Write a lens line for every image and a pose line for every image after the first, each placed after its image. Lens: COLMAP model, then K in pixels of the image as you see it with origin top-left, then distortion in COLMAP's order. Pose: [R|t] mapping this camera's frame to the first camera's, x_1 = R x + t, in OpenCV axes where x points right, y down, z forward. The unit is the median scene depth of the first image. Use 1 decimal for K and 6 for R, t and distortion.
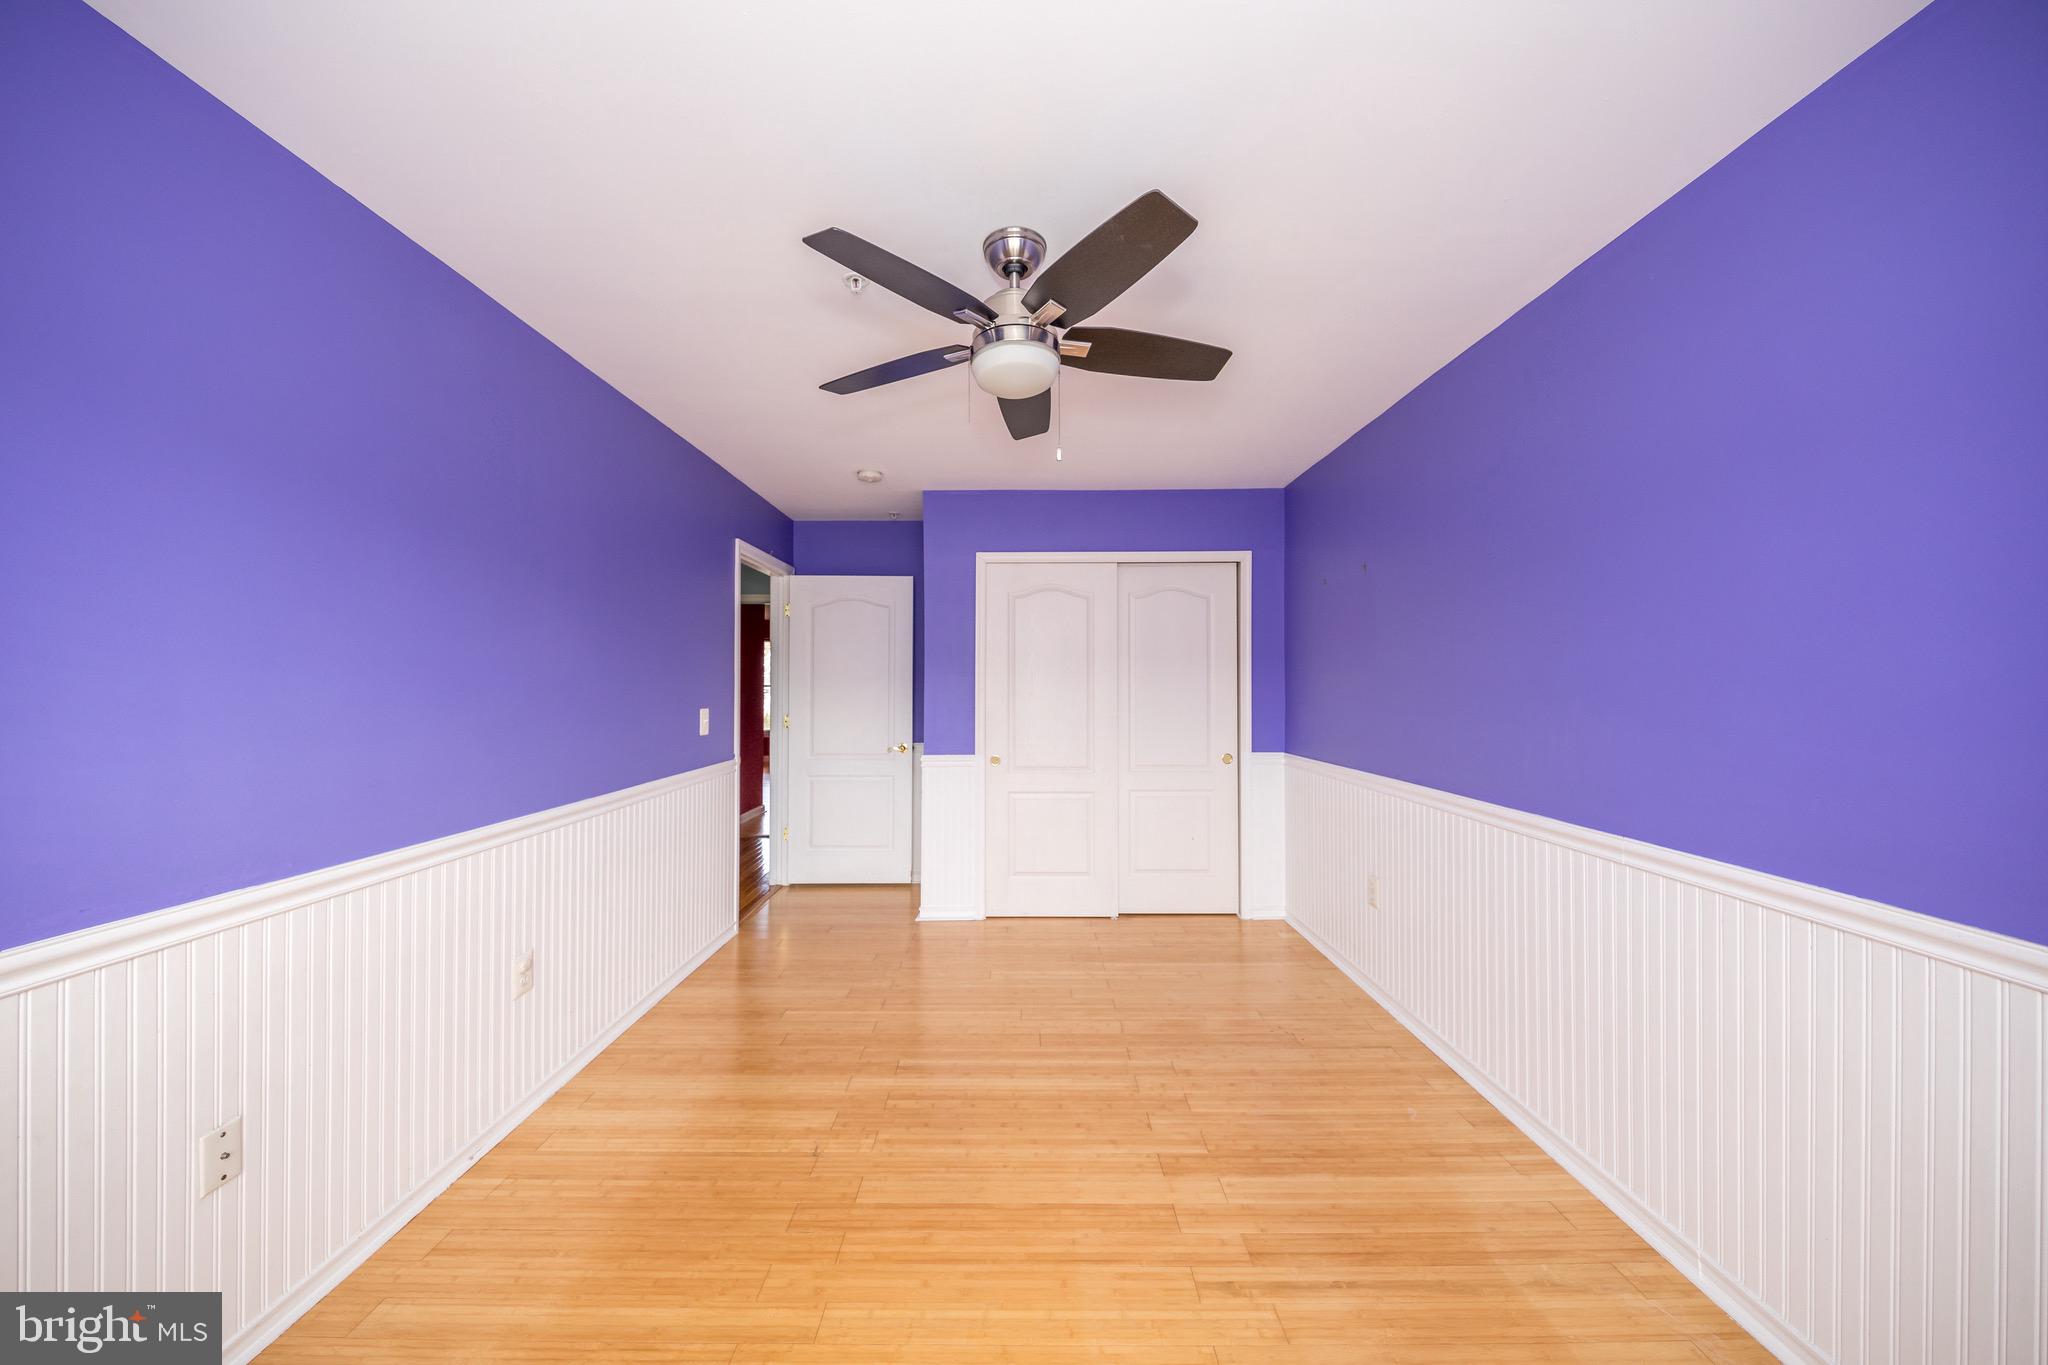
lens RADIAL K [[693.0, 0, 1015.3], [0, 693.0, 692.9], [0, 0, 1]] dist [0.000450, -0.000107]
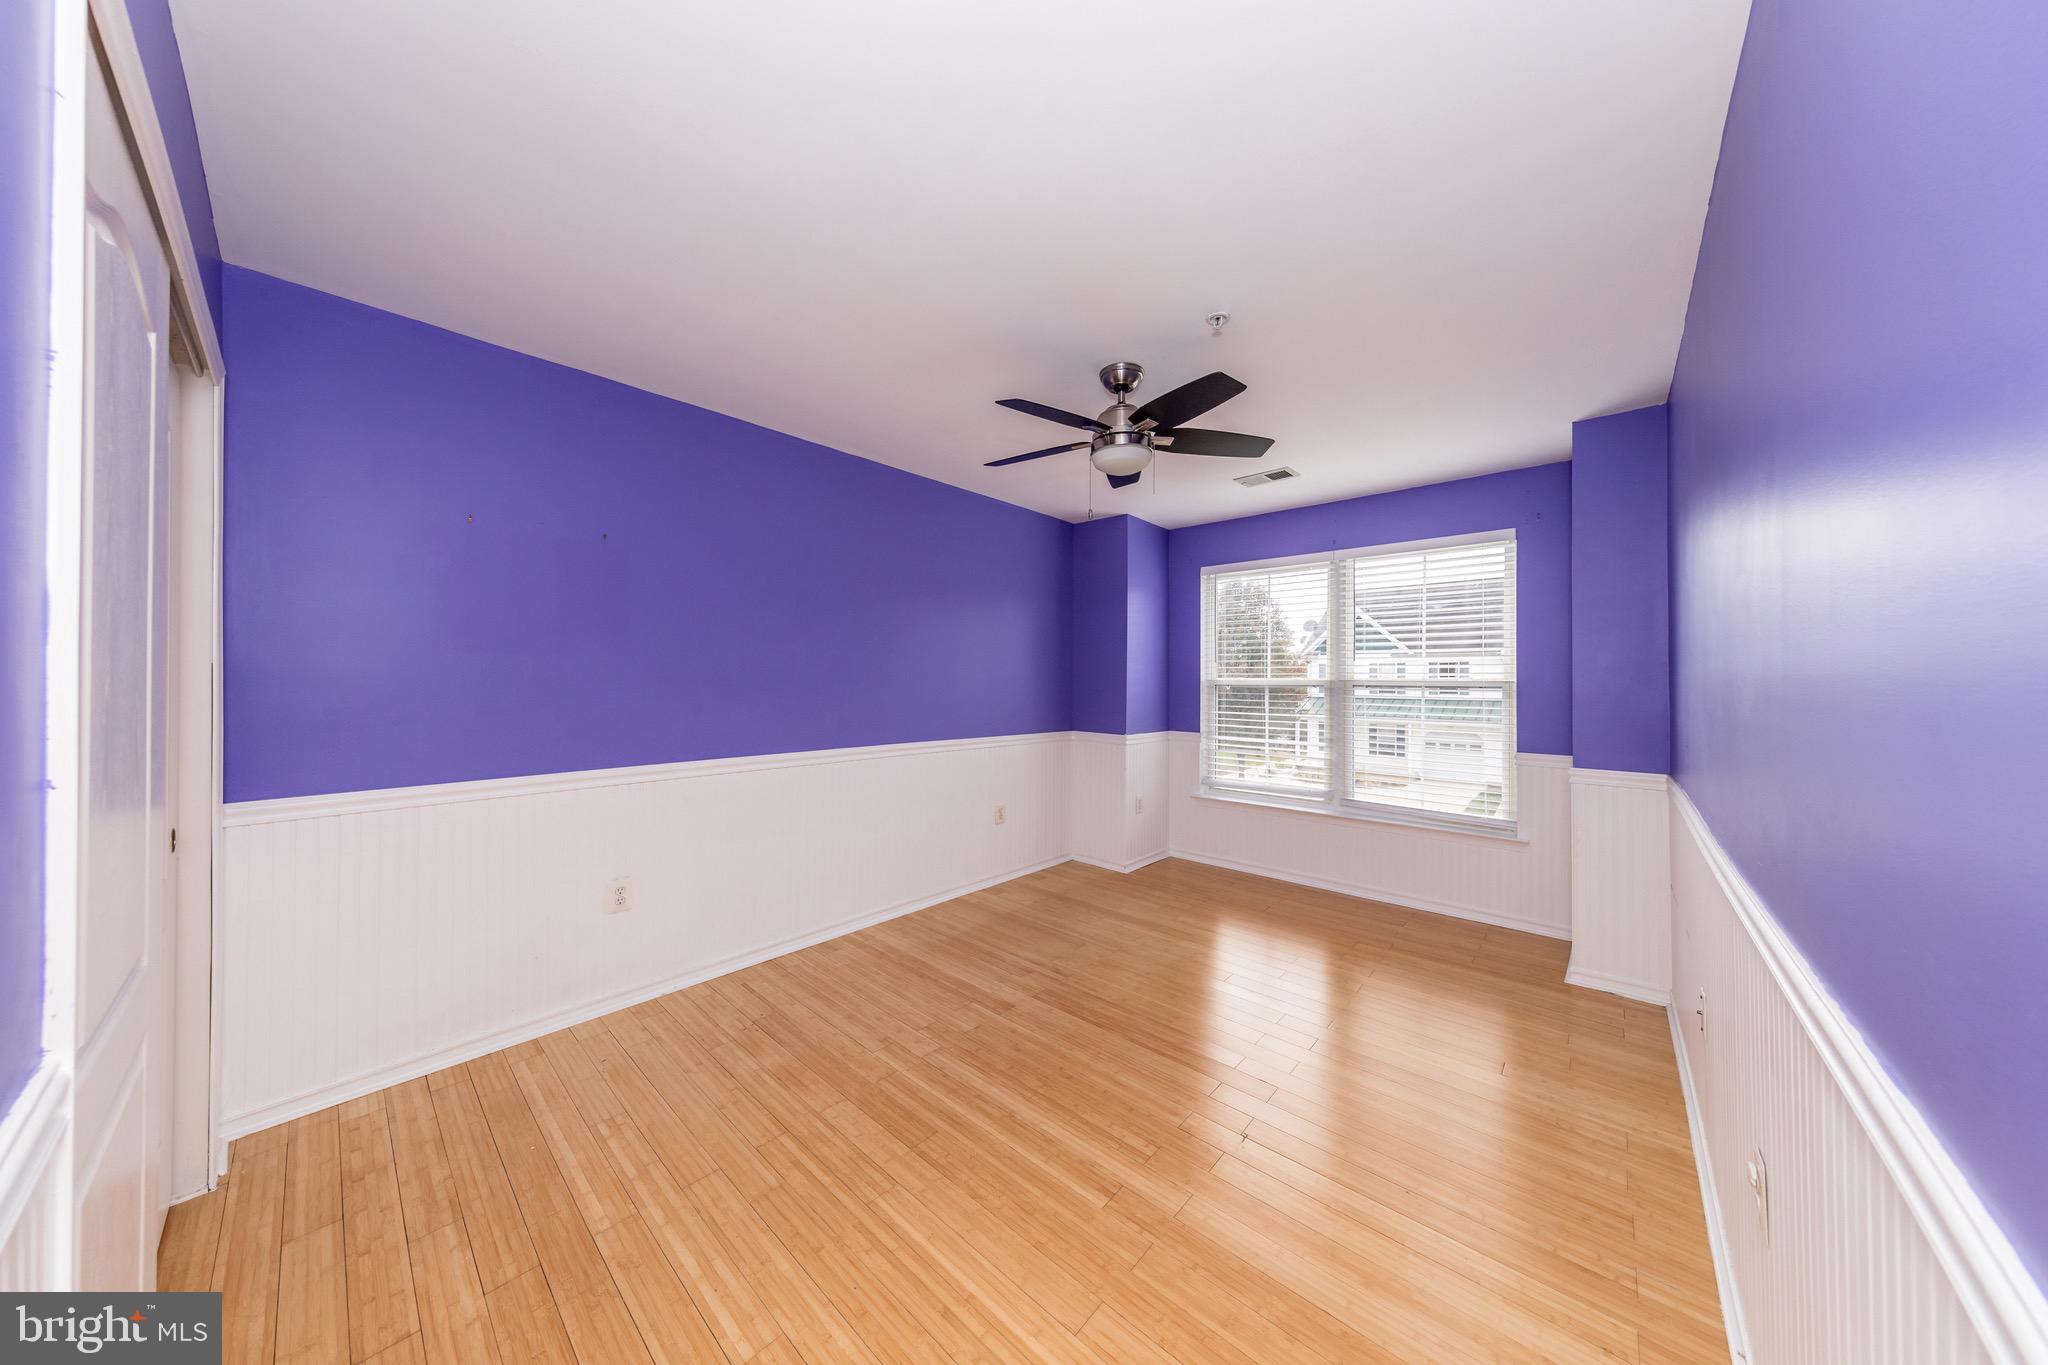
lens RADIAL K [[645.5, 0, 1014.6], [0, 645.5, 675.2], [0, 0, 1]] dist [0.005995, -0.003492]
pose [[-0.740198, 0.006482, 0.672358, -0.657130], [0.006954, 0.999974, -0.001984, -0.001531], [-0.672353, 0.003207, -0.740223, 1.865796]]
